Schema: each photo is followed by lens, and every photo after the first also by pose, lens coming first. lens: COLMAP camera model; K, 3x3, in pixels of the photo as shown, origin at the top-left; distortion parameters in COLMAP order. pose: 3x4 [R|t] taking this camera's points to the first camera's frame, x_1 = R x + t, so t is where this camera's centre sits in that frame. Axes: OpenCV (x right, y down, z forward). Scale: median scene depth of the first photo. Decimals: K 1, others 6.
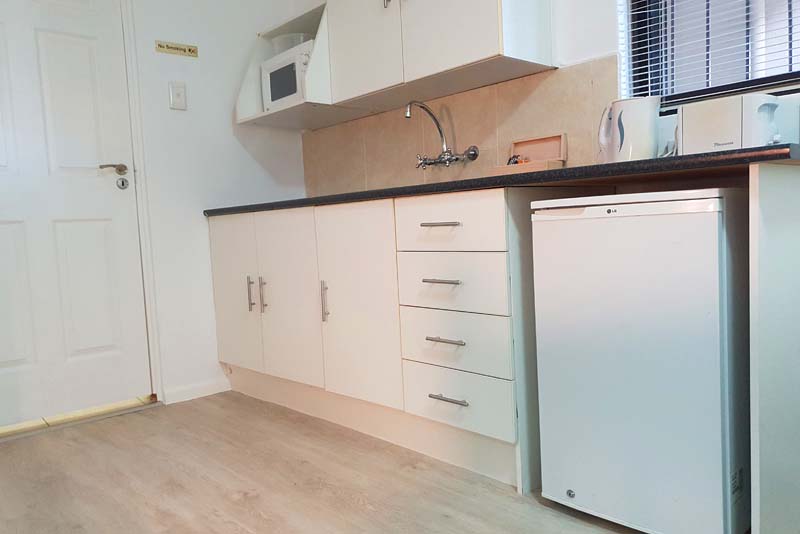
lens RADIAL K [[640.6, 0, 400.0], [0, 640.6, 267.0], [0, 0, 1]] dist [0.002765, 0.000955]
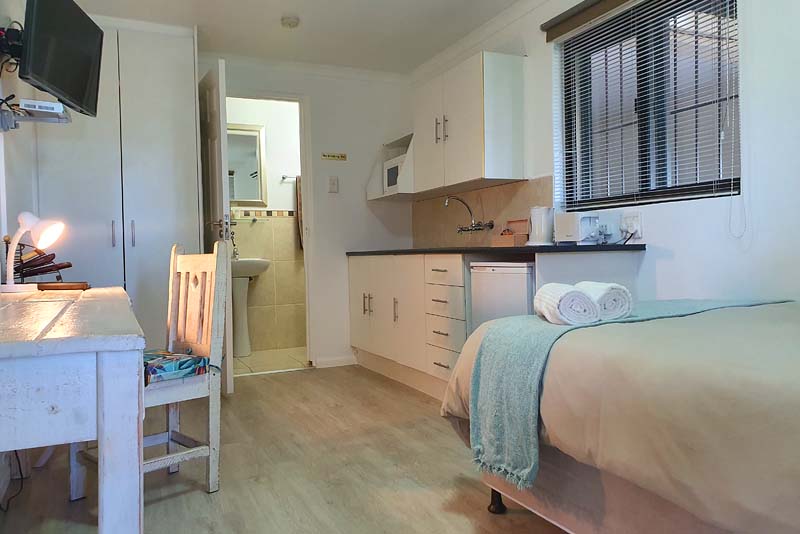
lens RADIAL K [[557.3, 0, 400.0], [0, 557.3, 267.0], [0, 0, 1]] dist [0.004885, 0.000473]
pose [[0.961231, 0.036165, -0.273363, 0.307696], [-0.046999, 0.998344, -0.033186, -0.013253], [0.271710, 0.044747, 0.961338, -0.467089]]
